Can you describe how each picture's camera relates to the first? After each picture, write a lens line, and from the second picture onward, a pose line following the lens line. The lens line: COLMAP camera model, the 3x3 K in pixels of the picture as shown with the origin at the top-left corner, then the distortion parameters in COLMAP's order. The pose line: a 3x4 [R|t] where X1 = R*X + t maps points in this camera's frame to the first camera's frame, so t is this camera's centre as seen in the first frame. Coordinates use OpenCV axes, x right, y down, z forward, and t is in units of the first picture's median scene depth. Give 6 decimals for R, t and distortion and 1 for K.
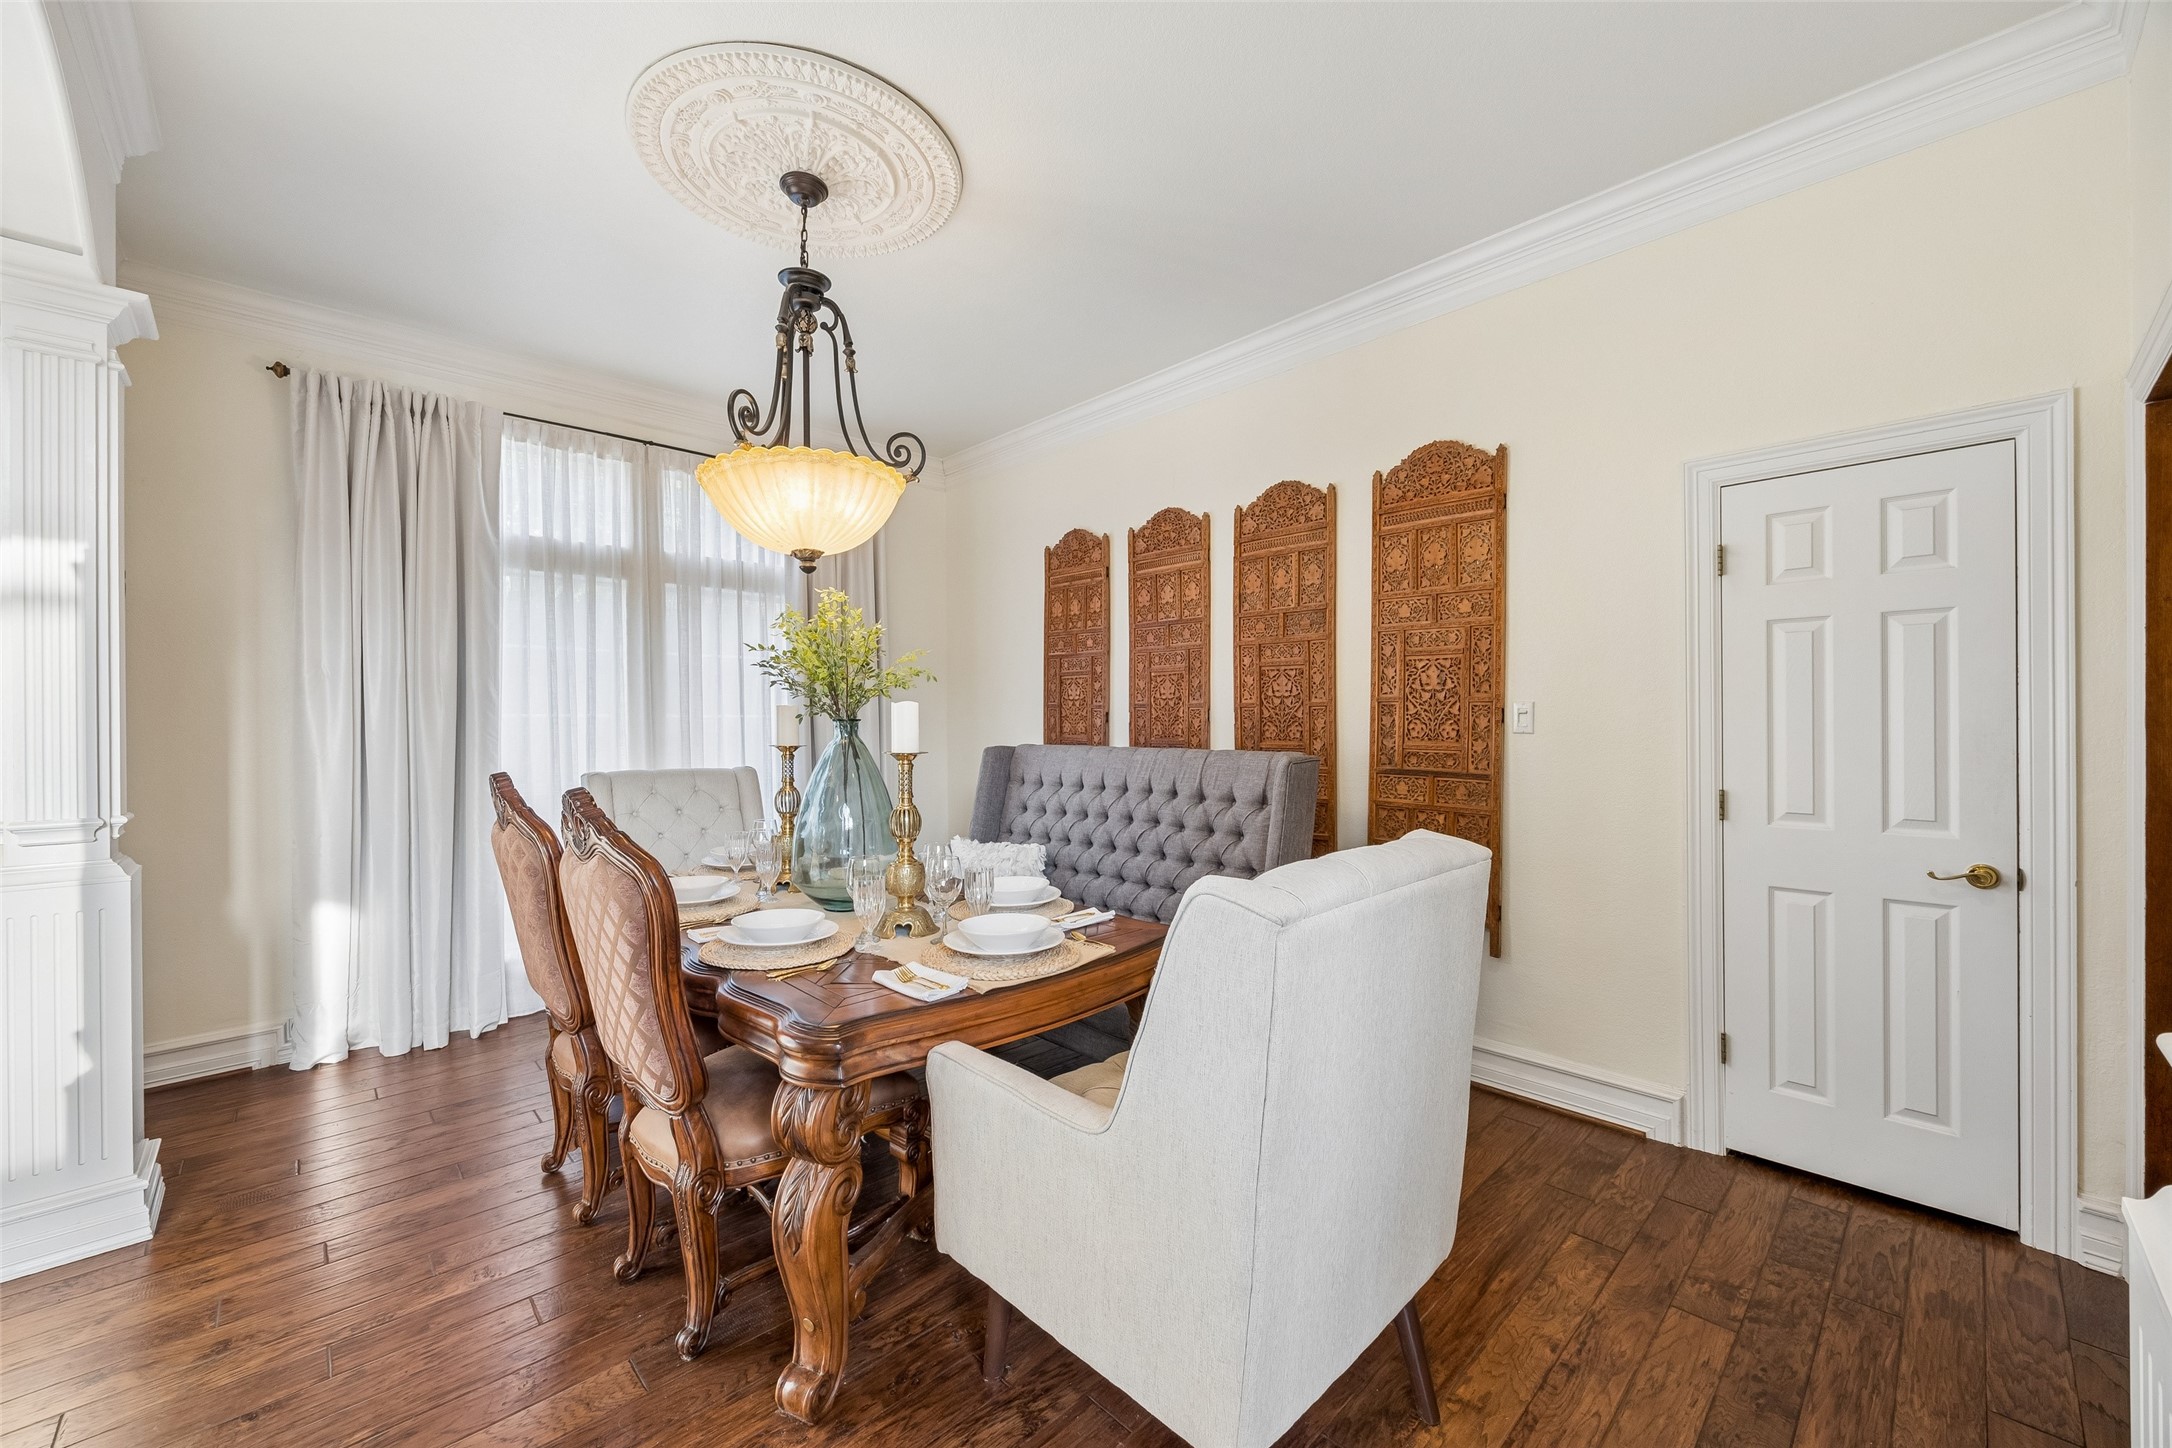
lens RADIAL K [[845.5, 0, 1085.7], [0, 845.5, 723.4], [0, 0, 1]] dist [-0.001361, 0.000807]
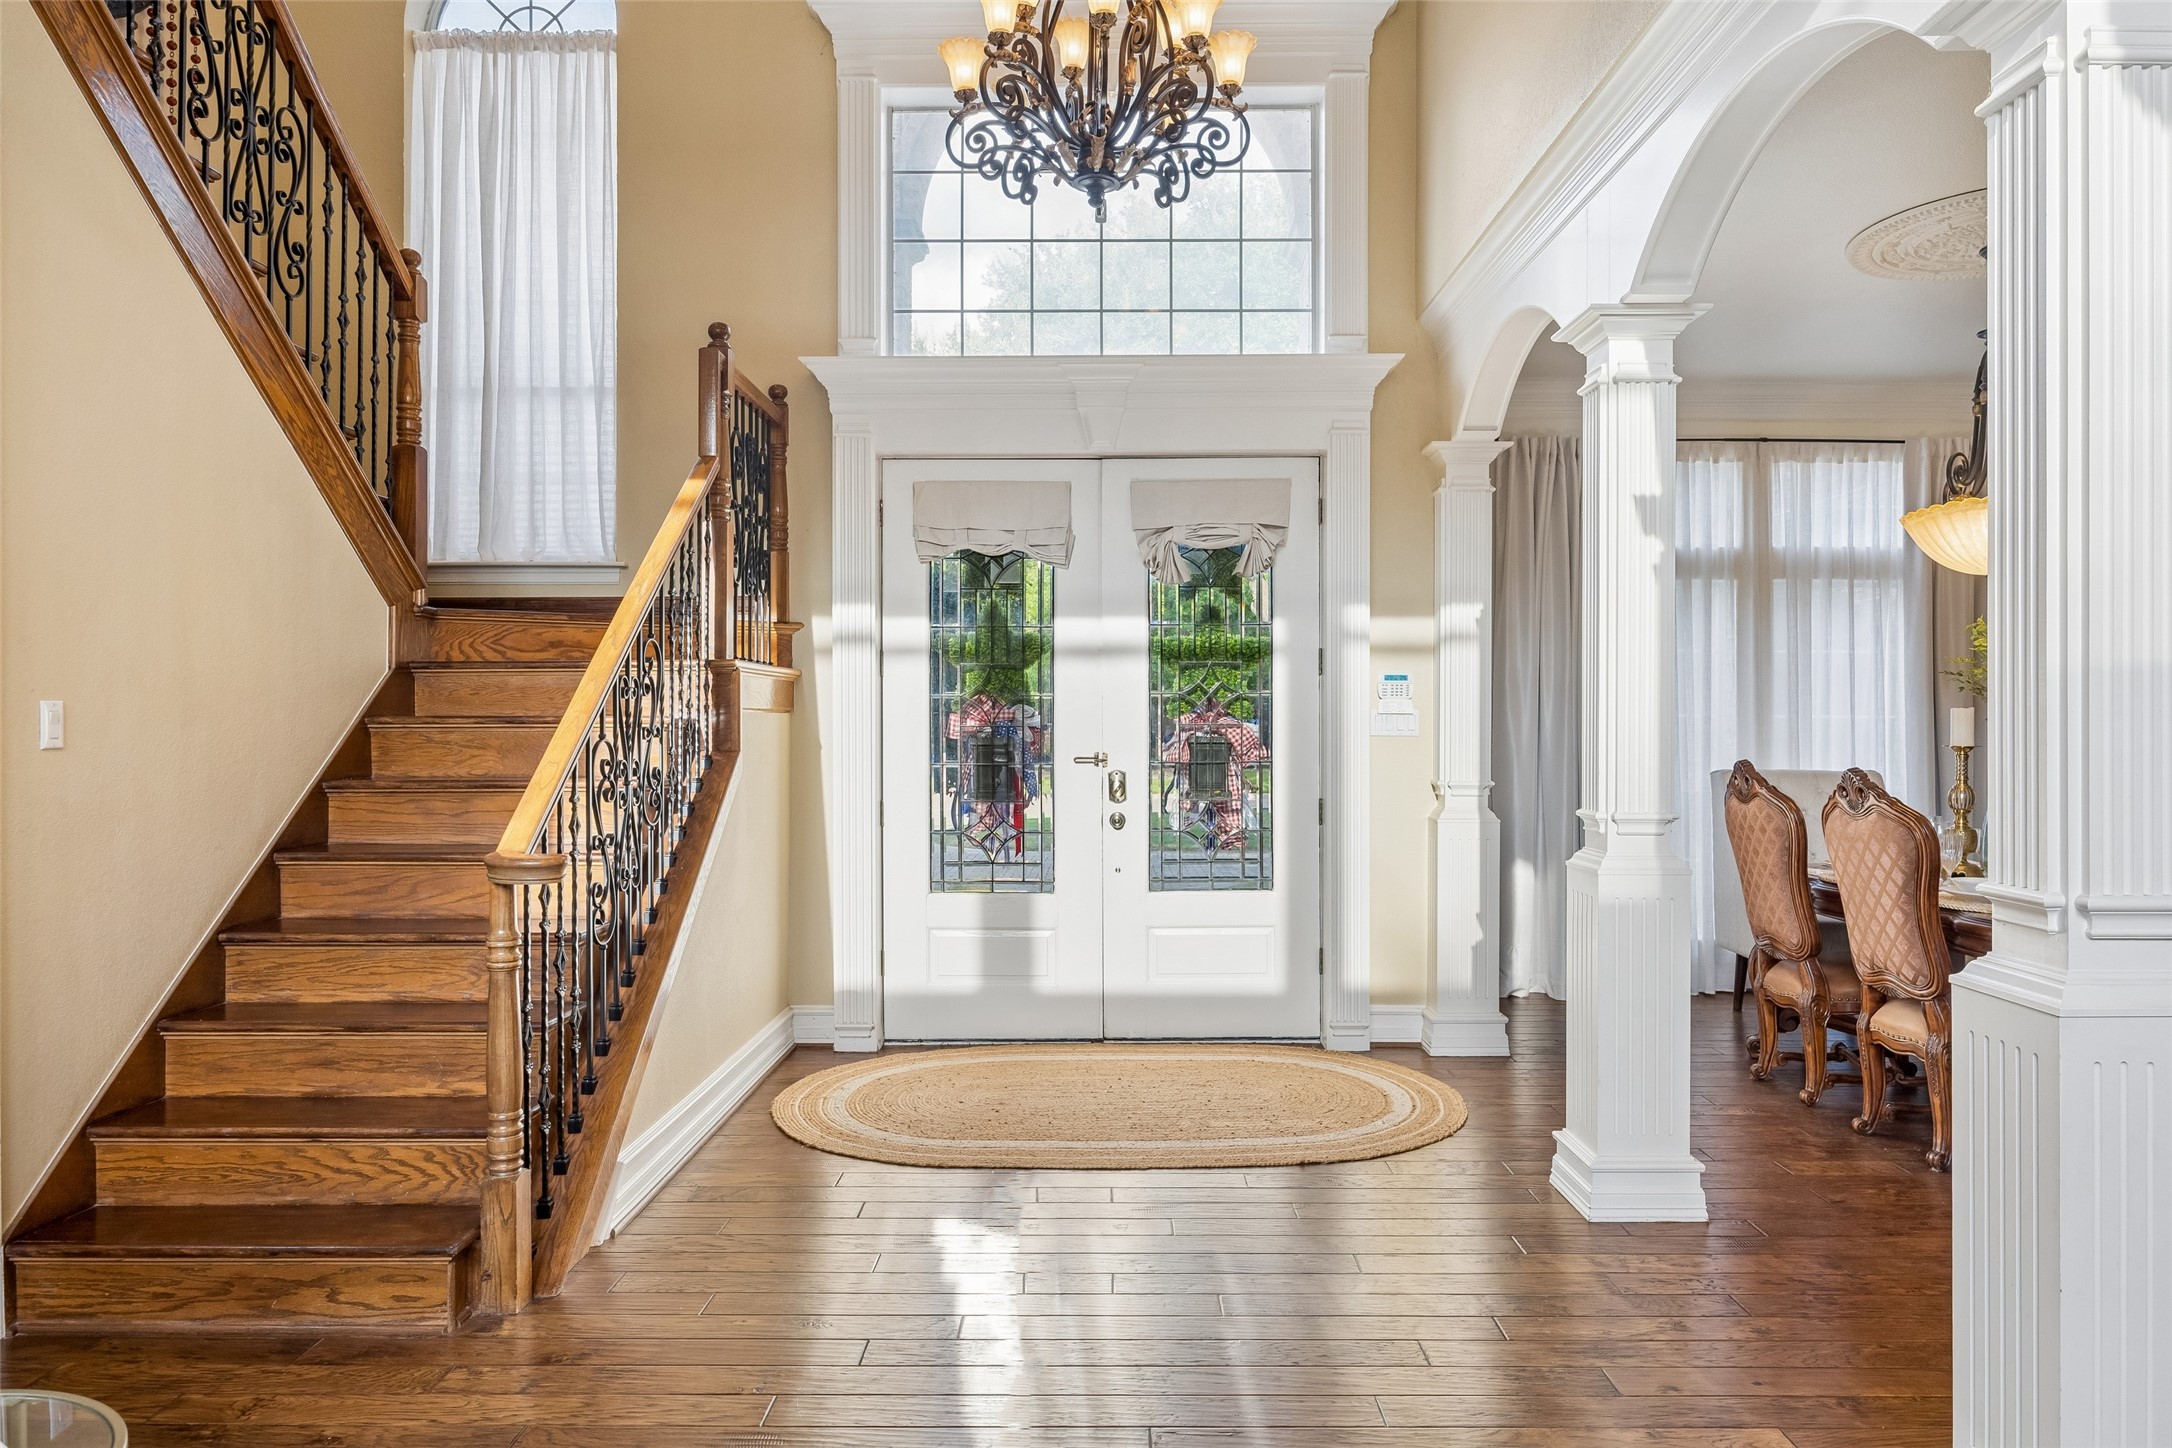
lens RADIAL K [[1396.9, 0, 1084.8], [0, 1396.9, 728.0], [0, 0, 1]] dist [-0.000826, -0.000675]
pose [[0.717319, 0.013140, -0.696621, 0.066730], [-0.011433, 0.999910, 0.007088, 0.002799], [0.696651, 0.002880, 0.717404, -0.872154]]
